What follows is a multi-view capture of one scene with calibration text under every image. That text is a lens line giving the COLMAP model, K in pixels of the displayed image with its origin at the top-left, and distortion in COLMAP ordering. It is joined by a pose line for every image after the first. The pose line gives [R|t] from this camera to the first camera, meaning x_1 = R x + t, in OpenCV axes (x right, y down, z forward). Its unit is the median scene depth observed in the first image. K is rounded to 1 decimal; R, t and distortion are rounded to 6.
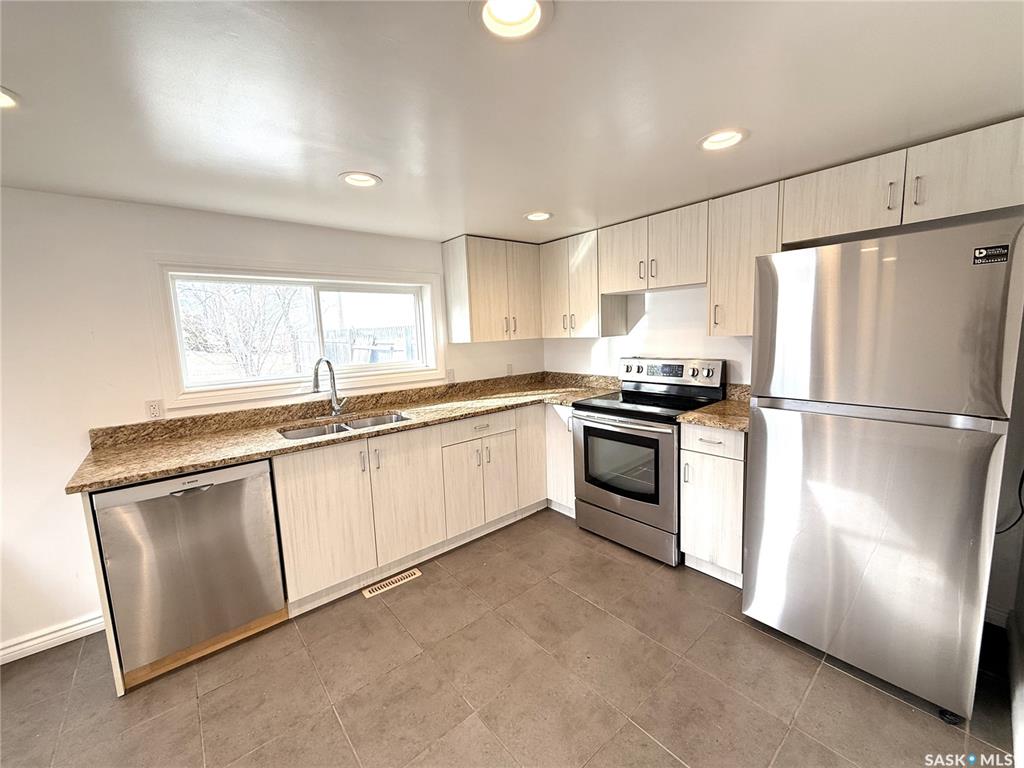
lens RADIAL K [[410.7, 0, 510.5], [0, 410.7, 382.5], [0, 0, 1]] dist [0.000102, 0.000037]
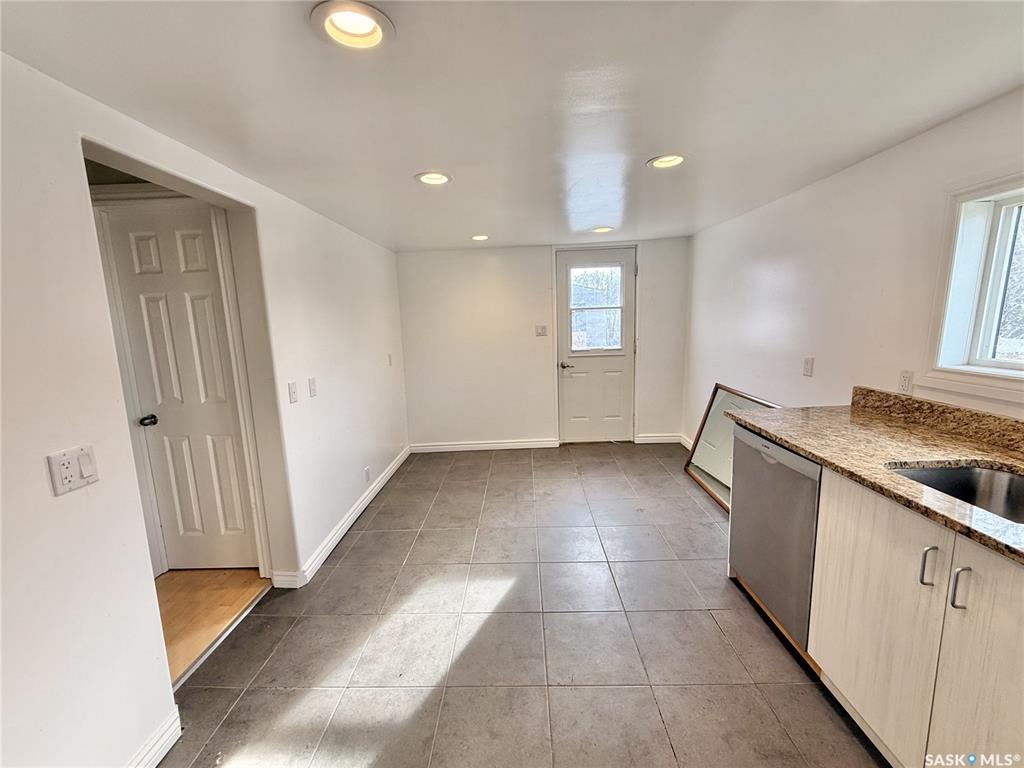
lens RADIAL K [[410.7, 0, 509.9], [0, 410.7, 384.5], [0, 0, 1]] dist [0.000102, 0.000037]
pose [[-0.663993, 0.176480, -0.726614, 0.291277], [-0.037879, 0.962562, 0.268401, -0.125994], [0.746778, 0.205740, -0.632450, 0.935579]]
